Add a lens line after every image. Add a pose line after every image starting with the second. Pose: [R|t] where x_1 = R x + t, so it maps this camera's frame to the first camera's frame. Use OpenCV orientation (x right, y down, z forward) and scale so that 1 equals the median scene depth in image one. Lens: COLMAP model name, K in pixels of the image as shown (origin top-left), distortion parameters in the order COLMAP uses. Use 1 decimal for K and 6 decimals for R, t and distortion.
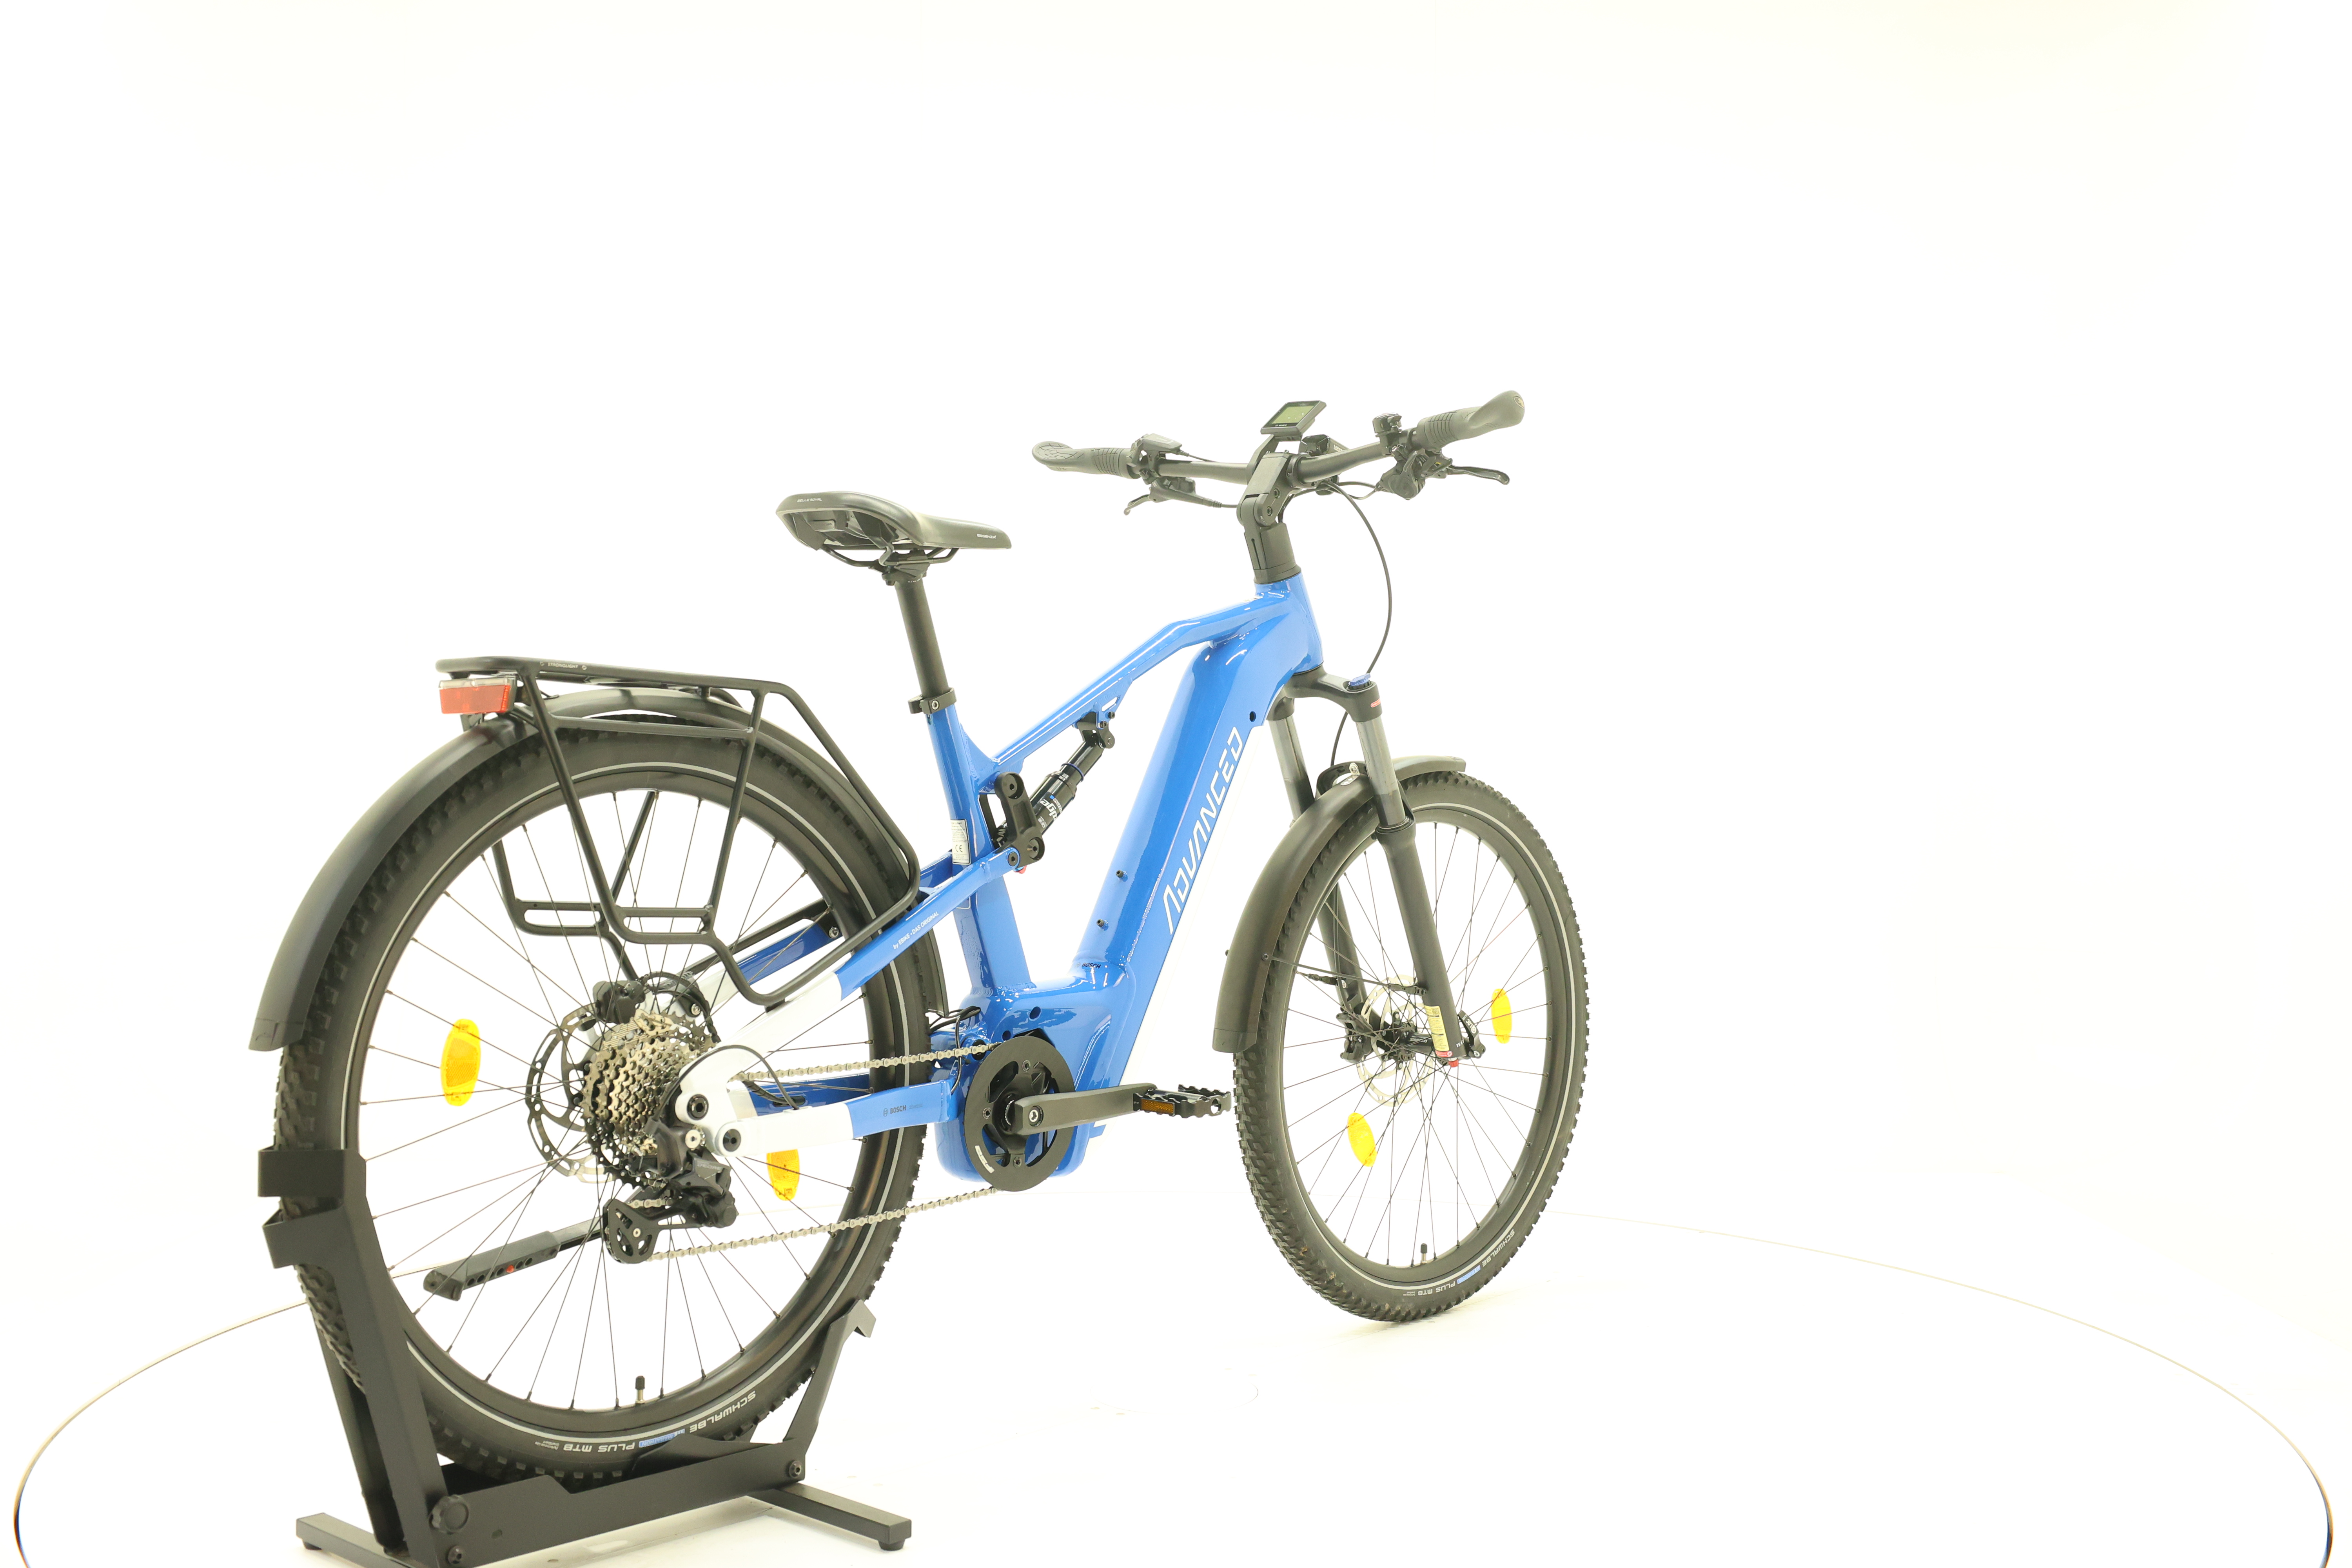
lens RADIAL K [[2500.3, 0, 1176.2], [0, 2500.3, 732.7], [0, 0, 1]] dist [-0.009342, 0.022016]
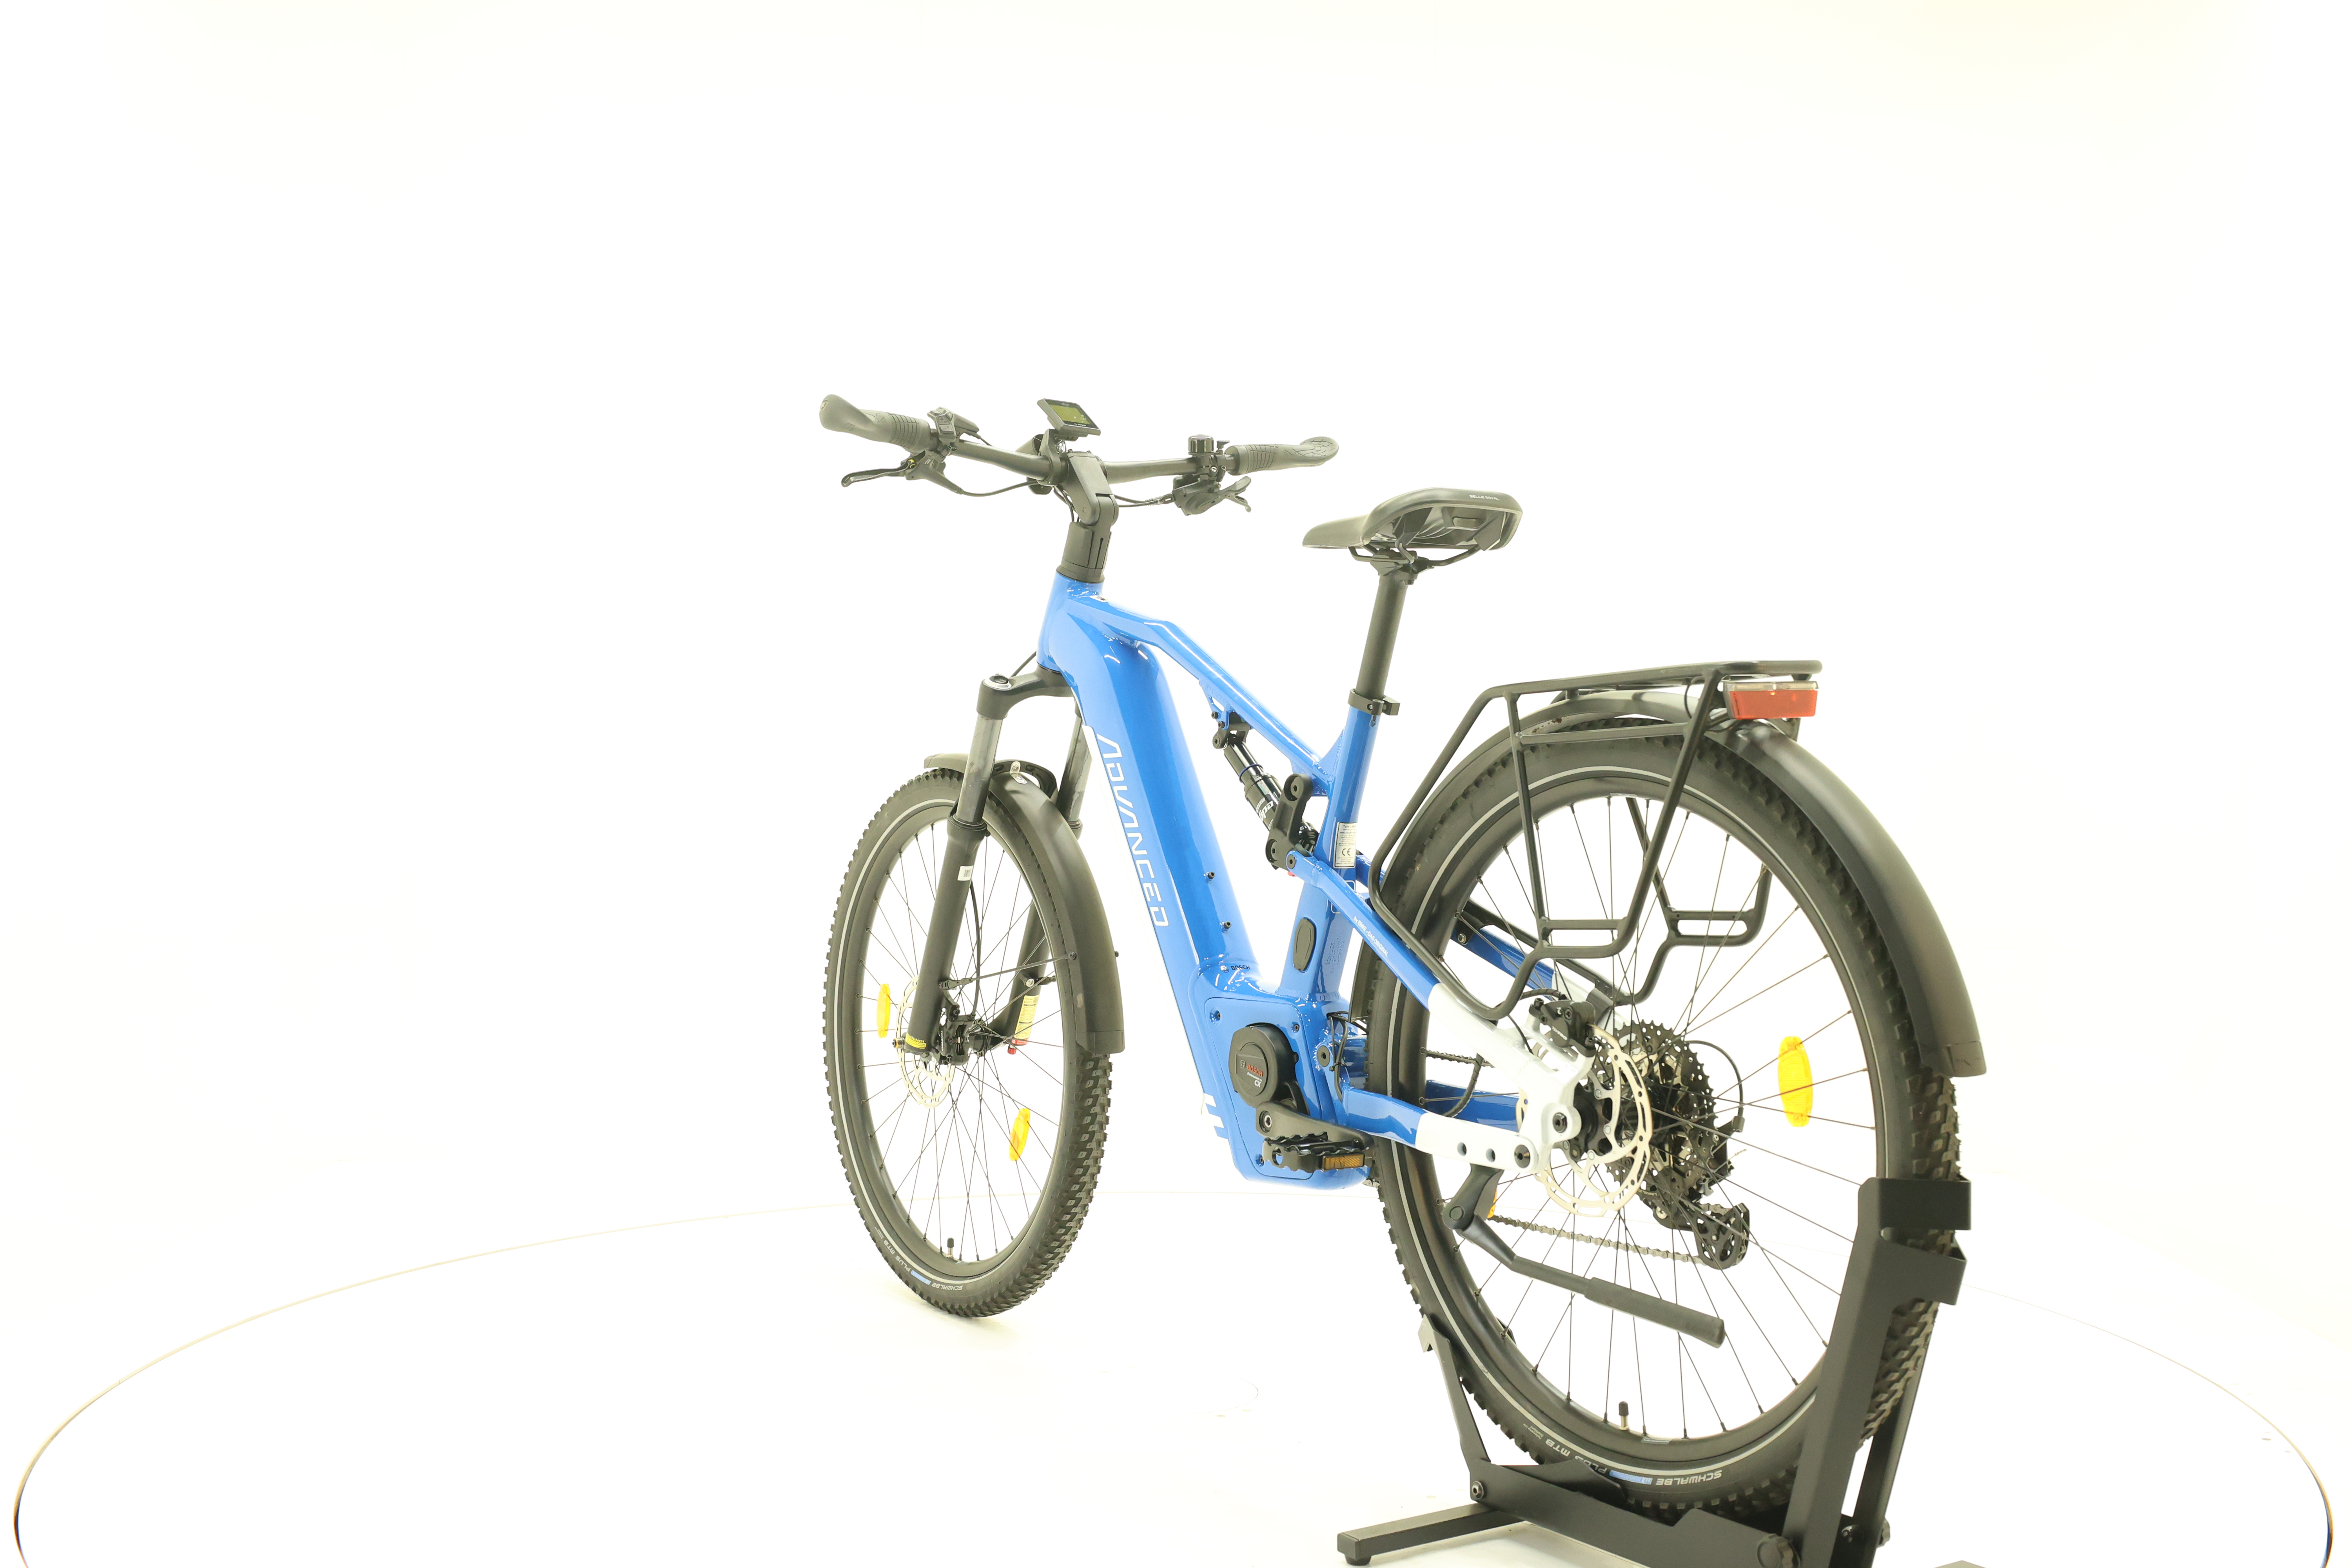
lens RADIAL K [[2500.3, 0, 1176.2], [0, 2500.3, 732.7], [0, 0, 1]] dist [-0.009342, 0.022016]
pose [[0.228717, -0.003322, 0.973487, -1.053368], [-0.003551, 0.999985, 0.004247, -0.004550], [-0.973486, -0.004429, 0.228702, 0.836168]]
